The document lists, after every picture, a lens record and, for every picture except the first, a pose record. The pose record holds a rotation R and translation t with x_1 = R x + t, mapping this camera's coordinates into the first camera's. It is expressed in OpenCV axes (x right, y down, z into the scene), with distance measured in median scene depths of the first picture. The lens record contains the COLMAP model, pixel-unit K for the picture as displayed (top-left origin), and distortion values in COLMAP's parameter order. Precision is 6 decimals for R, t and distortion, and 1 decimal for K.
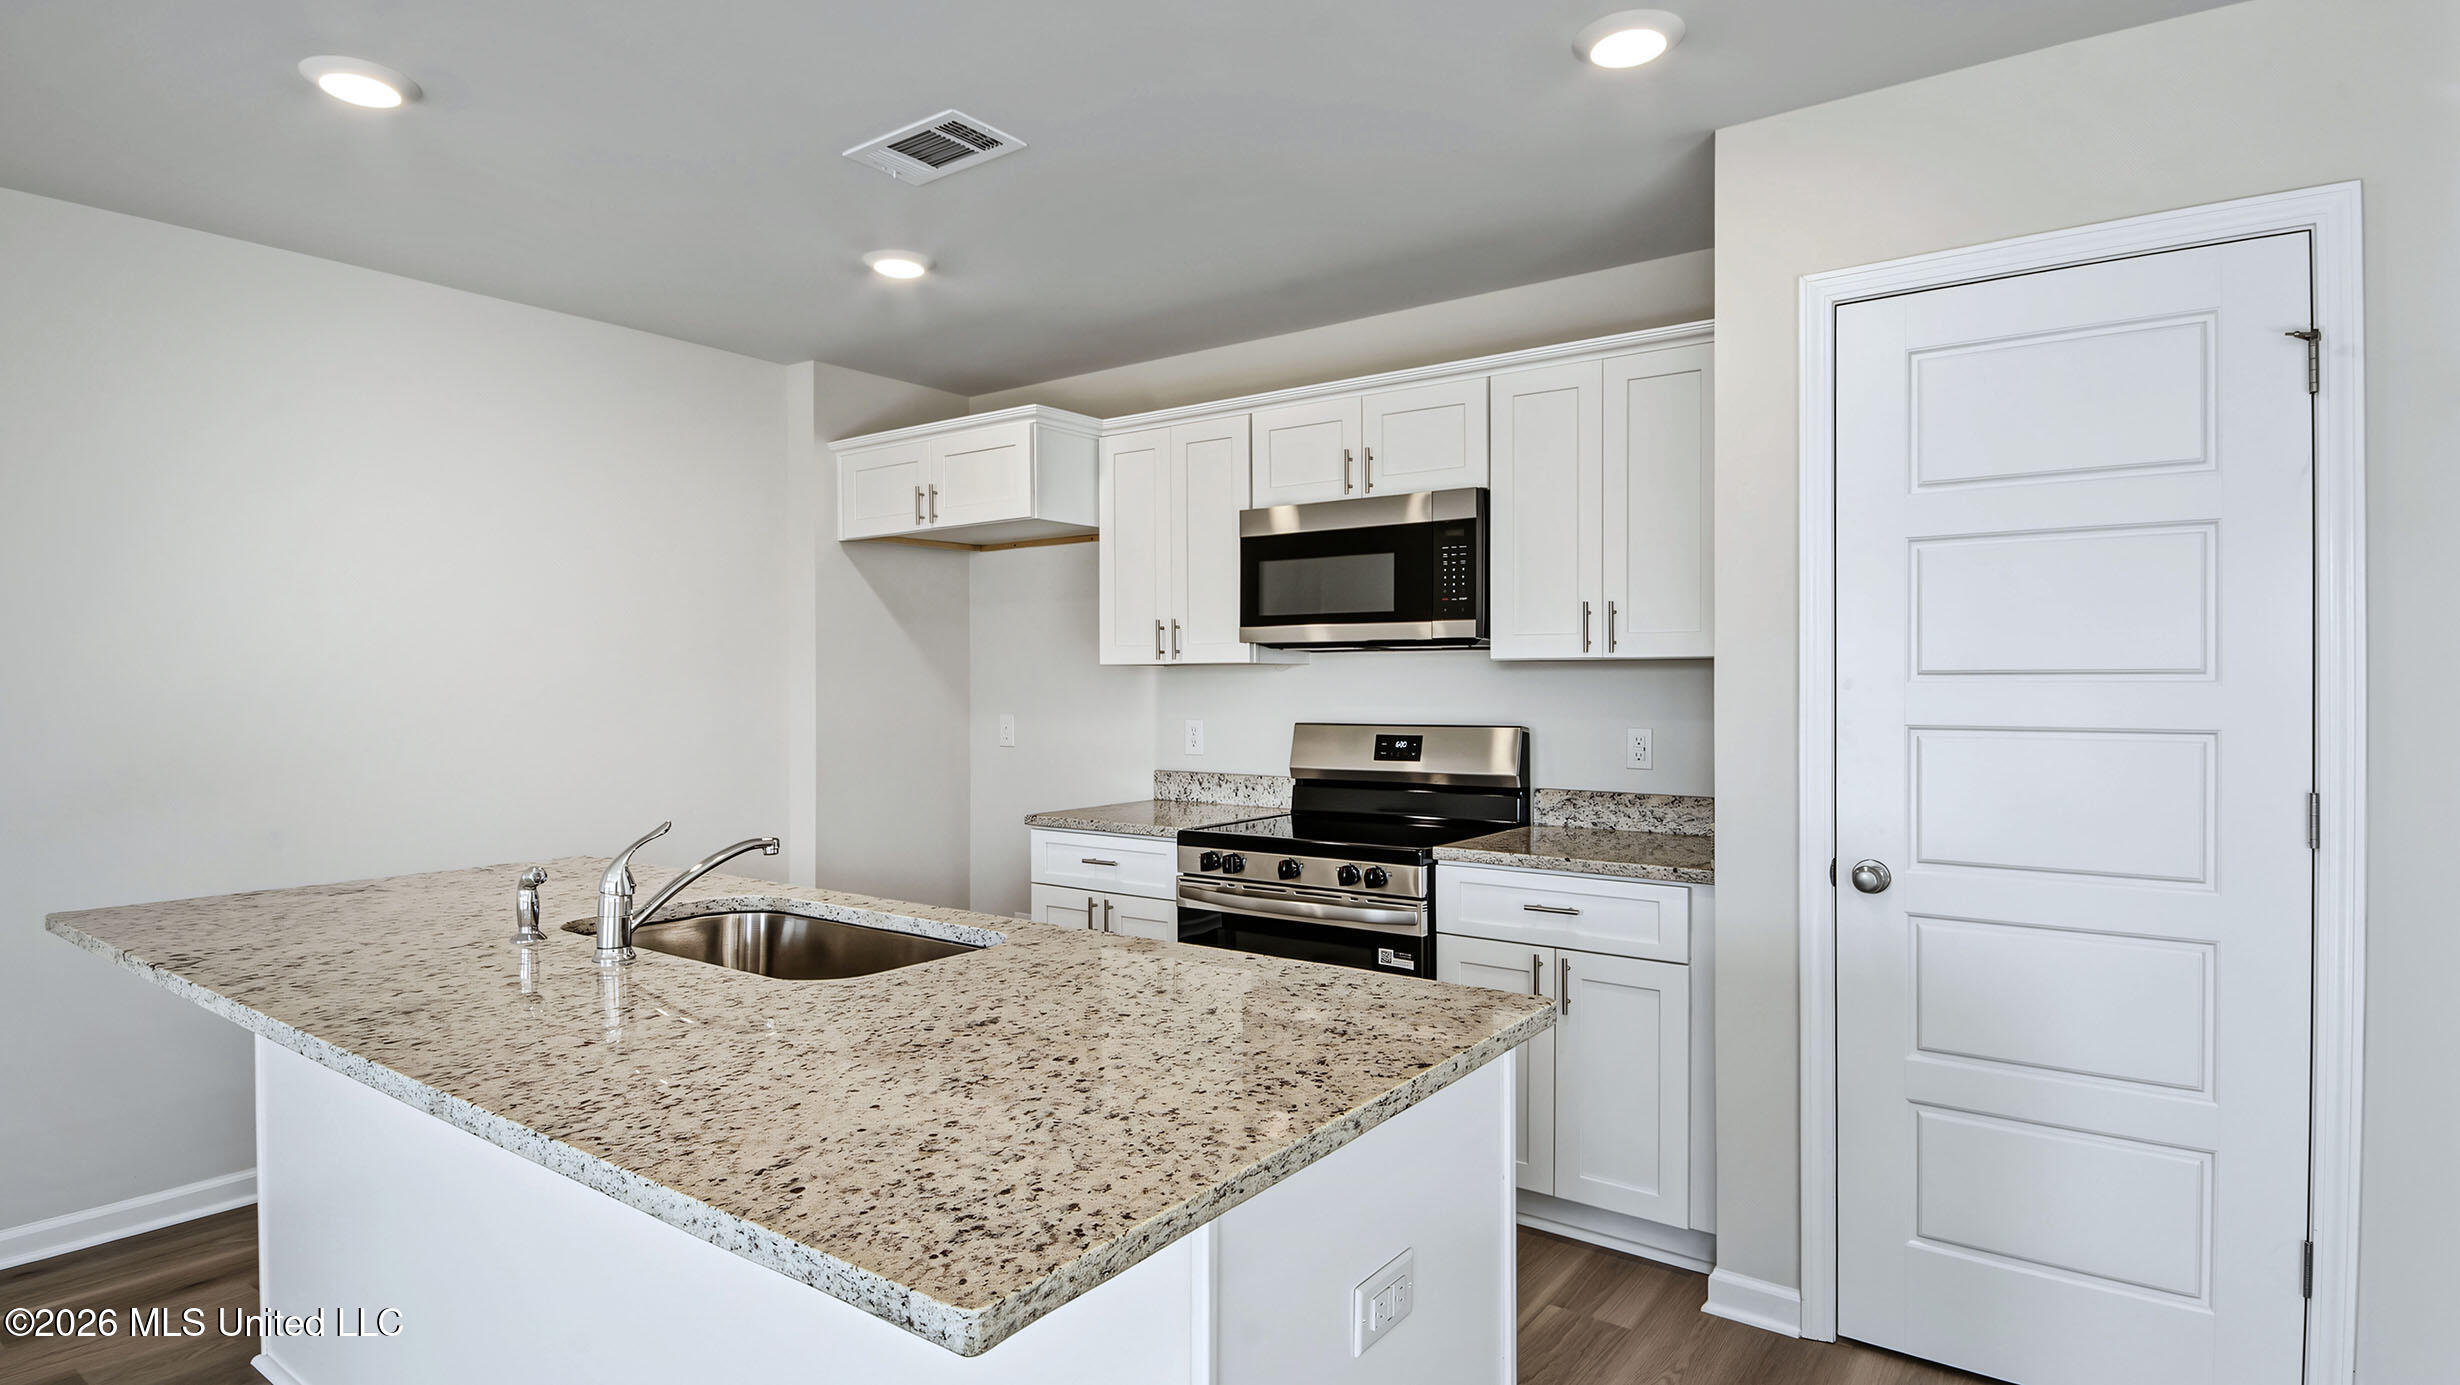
lens RADIAL K [[1305.9, 0, 1230.9], [0, 1305.9, 673.4], [0, 0, 1]] dist [-0.007208, -0.001468]
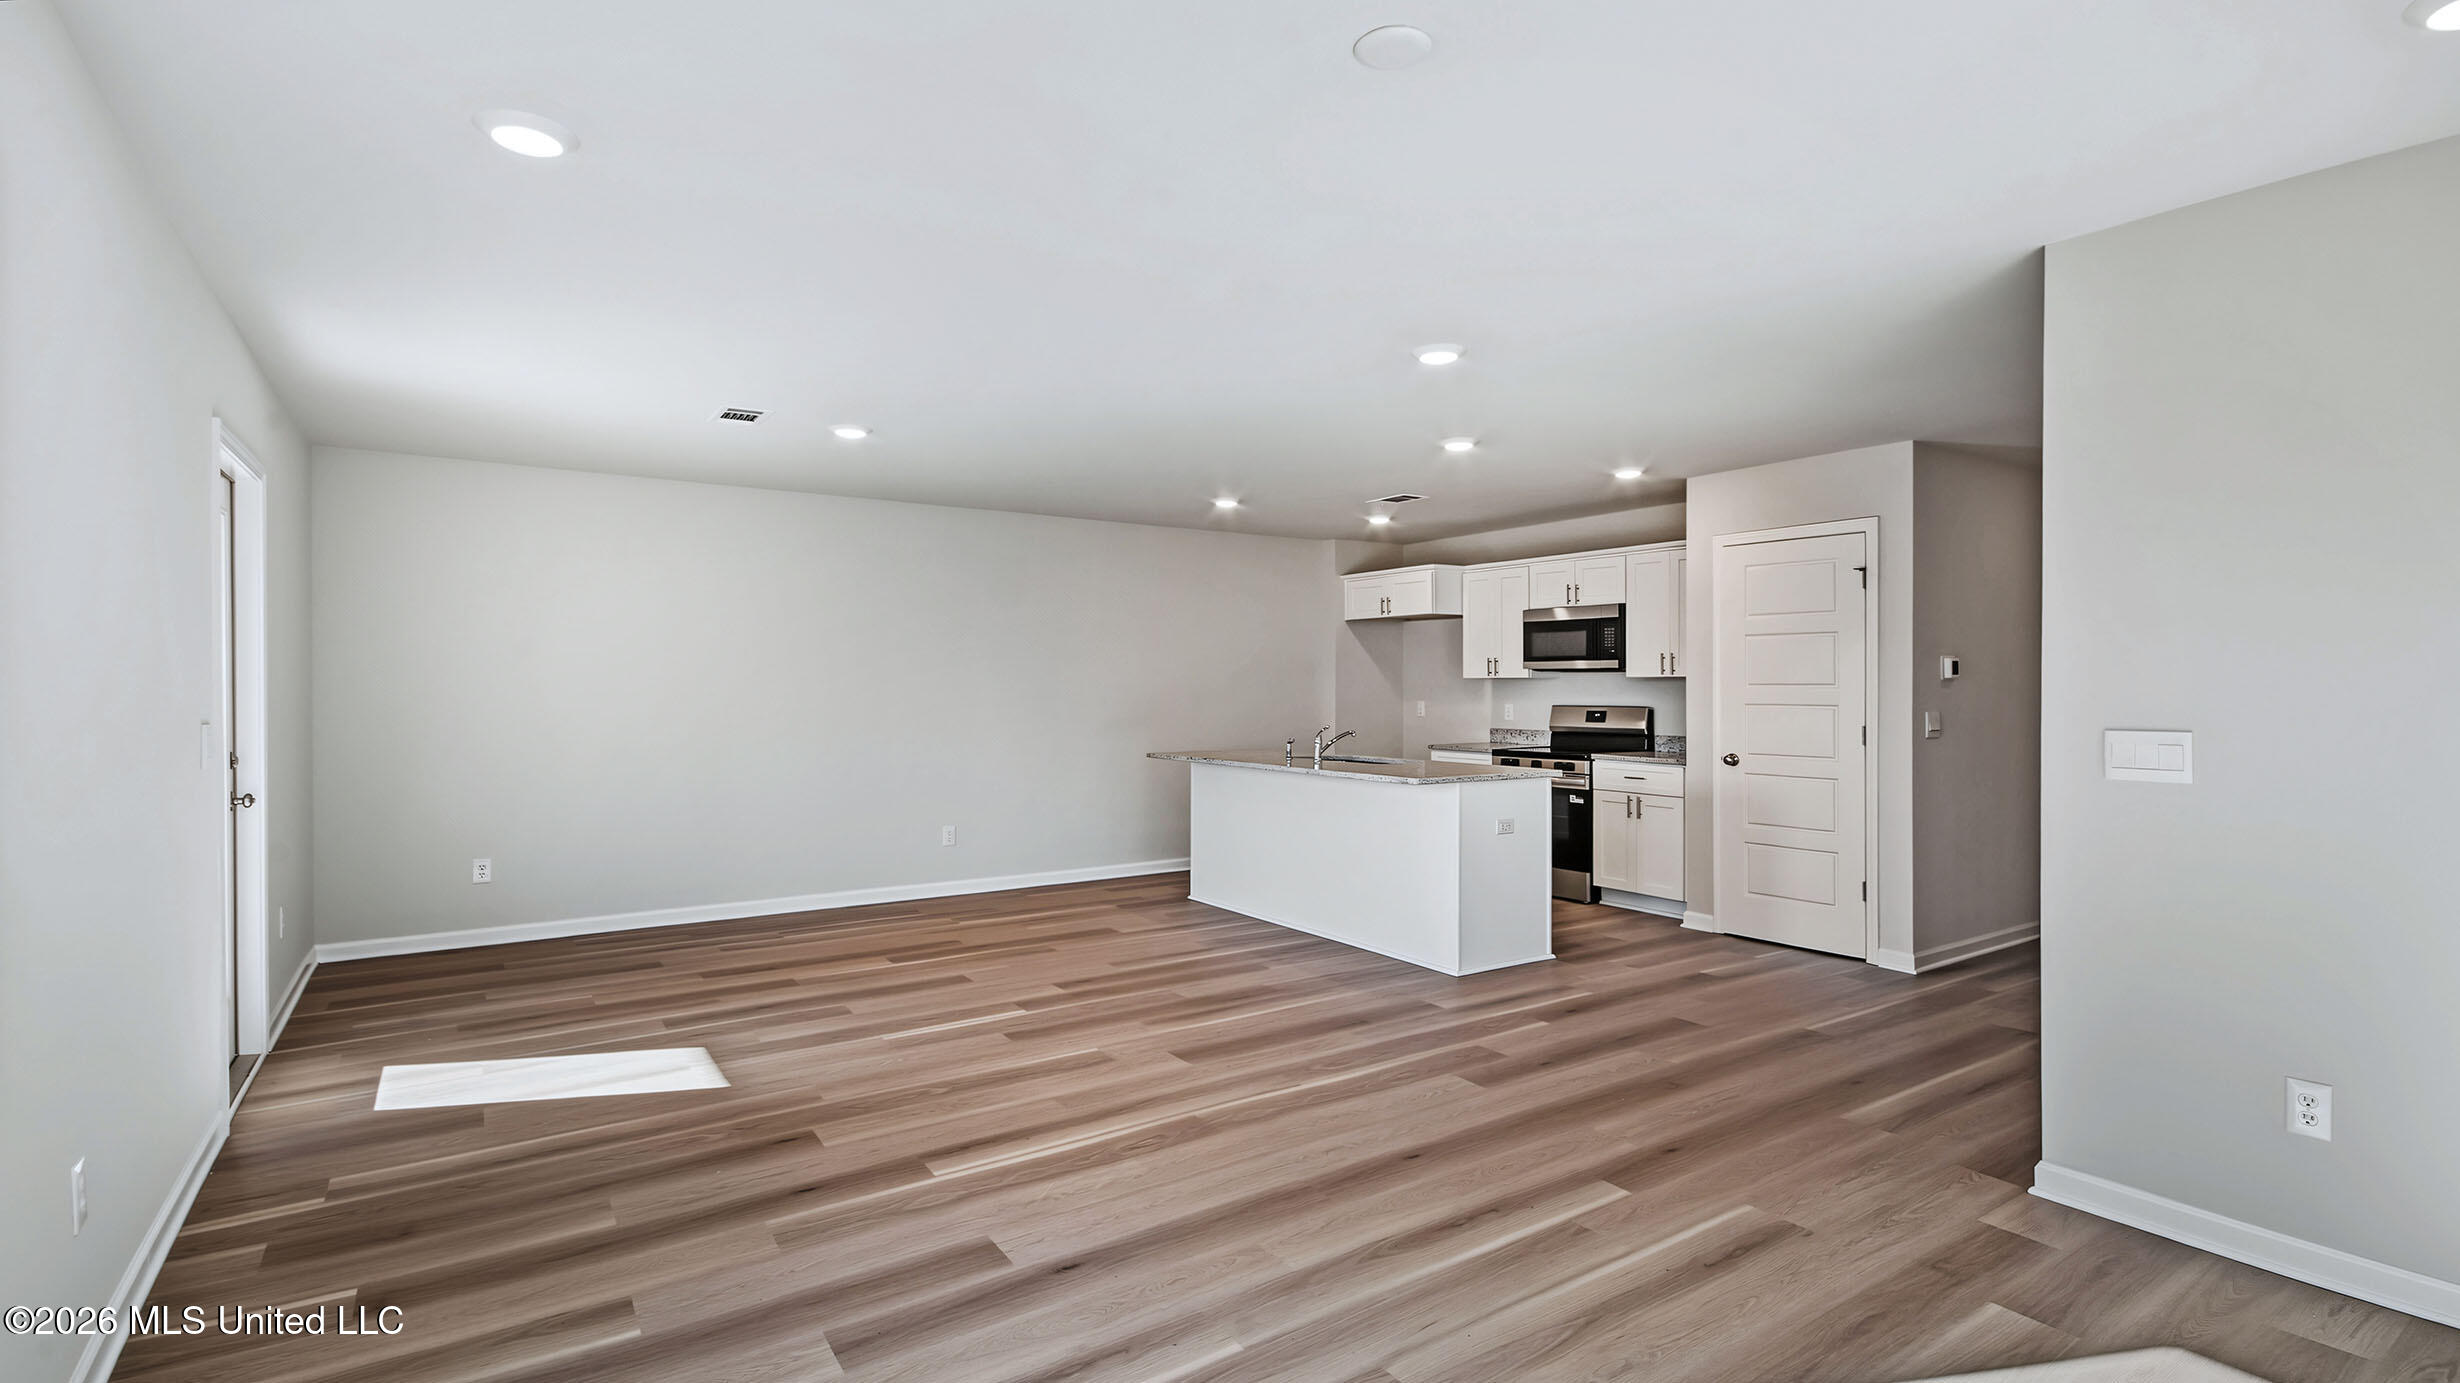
lens RADIAL K [[1137.7, 0, 1240.8], [0, 1137.7, 680.3], [0, 0, 1]] dist [0.000785, 0.000579]
pose [[0.944080, 0.010166, -0.329561, 0.218805], [-0.011109, 0.999938, -0.000978, 0.004646], [0.329531, 0.004585, 0.944134, -1.141208]]
